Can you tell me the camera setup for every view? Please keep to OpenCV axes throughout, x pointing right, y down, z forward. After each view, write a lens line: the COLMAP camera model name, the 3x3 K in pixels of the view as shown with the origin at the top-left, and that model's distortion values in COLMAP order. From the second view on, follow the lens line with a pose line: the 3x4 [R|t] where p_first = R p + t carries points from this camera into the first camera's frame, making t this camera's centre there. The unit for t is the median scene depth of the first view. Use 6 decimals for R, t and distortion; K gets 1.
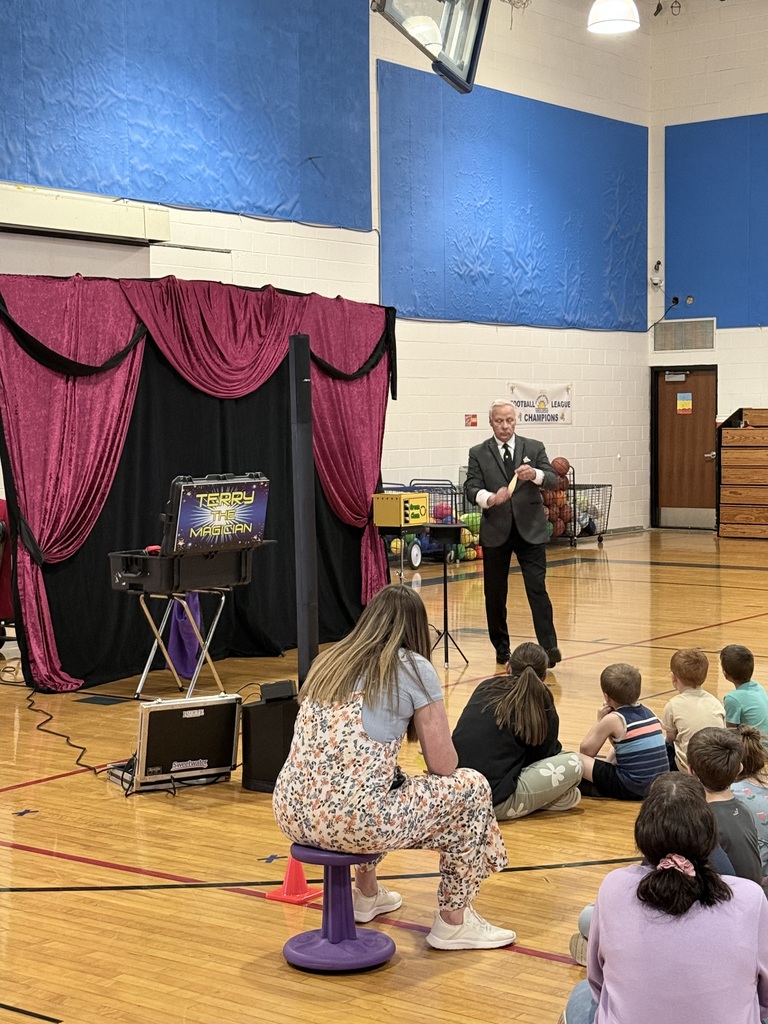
lens RADIAL K [[1744.3, 0, 379.4], [0, 1744.3, 512.1], [0, 0, 1]] dist [0.117093, 0.000000]
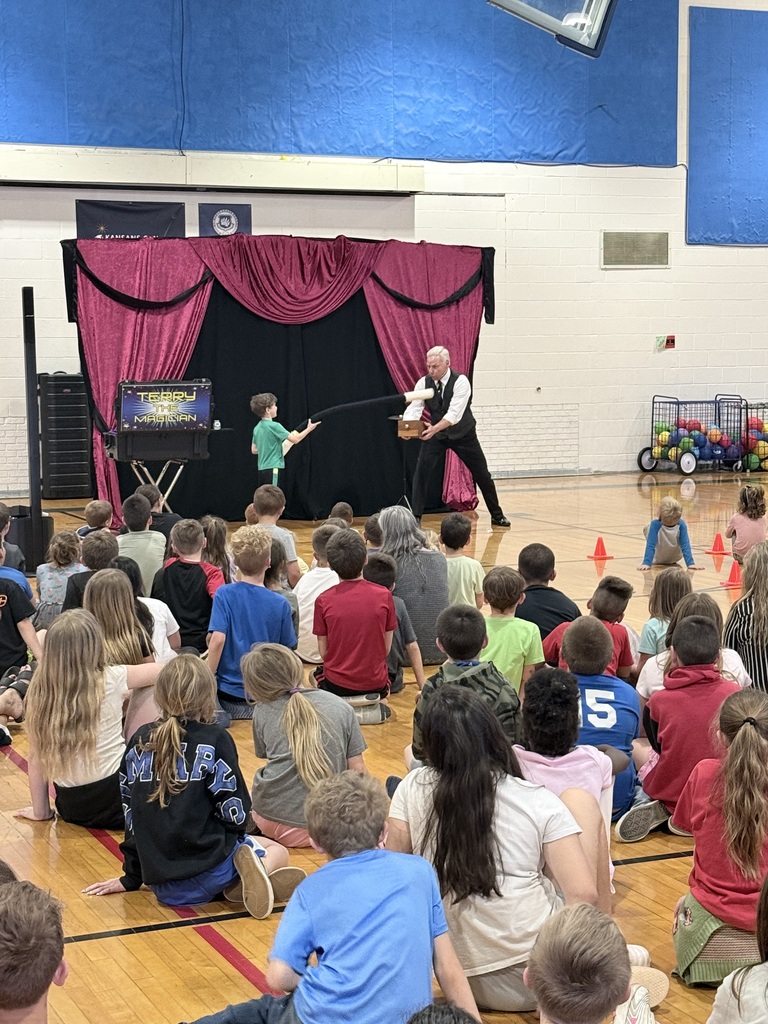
lens RADIAL K [[1913.8, 0, 394.4], [0, 1913.8, 515.4], [0, 0, 1]] dist [0.136404, 0.000000]
pose [[0.865589, 0.050488, -0.498204, 0.546508], [-0.029671, 0.998327, 0.049621, 0.003896], [0.499876, -0.028169, 0.865639, -0.168994]]
